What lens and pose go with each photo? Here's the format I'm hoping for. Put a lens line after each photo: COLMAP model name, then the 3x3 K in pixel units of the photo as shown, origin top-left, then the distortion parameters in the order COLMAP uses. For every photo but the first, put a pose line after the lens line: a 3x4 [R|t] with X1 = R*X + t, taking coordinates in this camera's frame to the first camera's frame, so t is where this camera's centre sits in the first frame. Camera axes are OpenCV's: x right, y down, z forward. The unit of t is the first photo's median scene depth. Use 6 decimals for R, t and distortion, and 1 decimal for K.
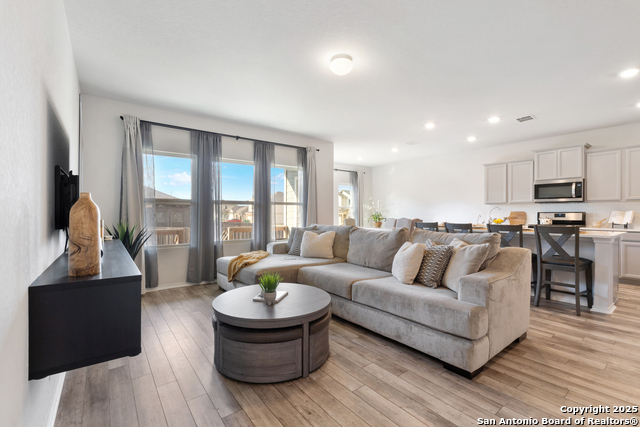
lens RADIAL K [[286.3, 0, 319.4], [0, 286.3, 214.1], [0, 0, 1]] dist [-0.003370, -0.000351]
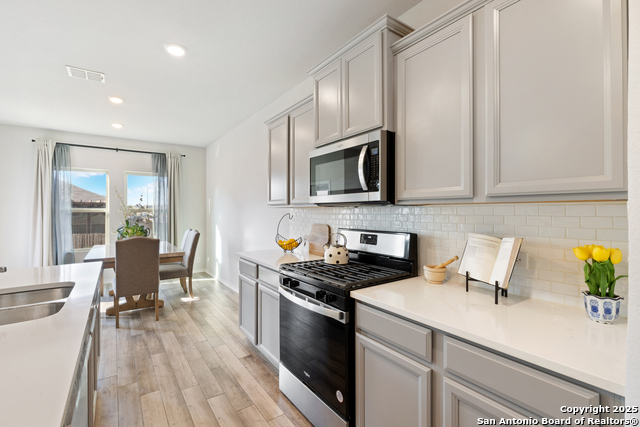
lens RADIAL K [[286.3, 0, 319.3], [0, 286.3, 208.5], [0, 0, 1]] dist [-0.003370, -0.000351]
pose [[0.999664, -0.006564, -0.025067, 0.822539], [0.006336, 0.999938, -0.009147, -0.033604], [0.025126, 0.008986, 0.999644, 0.650568]]
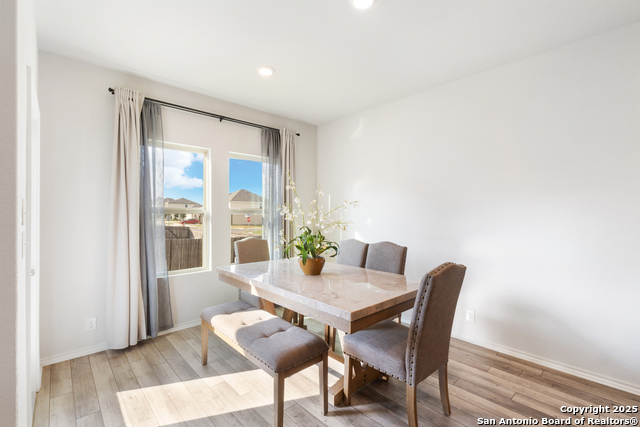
lens RADIAL K [[289.4, 0, 321.6], [0, 289.4, 215.4], [0, 0, 1]] dist [-0.015671, -0.000029]
pose [[0.995146, -0.001534, 0.098394, 0.258970], [0.000893, 0.999978, 0.006559, -0.034883], [-0.098402, -0.006439, 0.995126, 0.948225]]
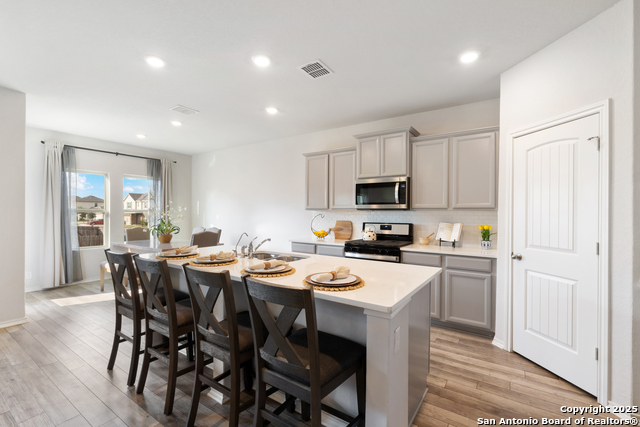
lens RADIAL K [[286.3, 0, 319.9], [0, 286.3, 215.0], [0, 0, 1]] dist [-0.003370, -0.000351]
pose [[0.947863, -0.000128, 0.318678, 0.471324], [-0.001443, 0.999988, 0.004692, -0.031574], [-0.318675, -0.004907, 0.947851, 0.379578]]
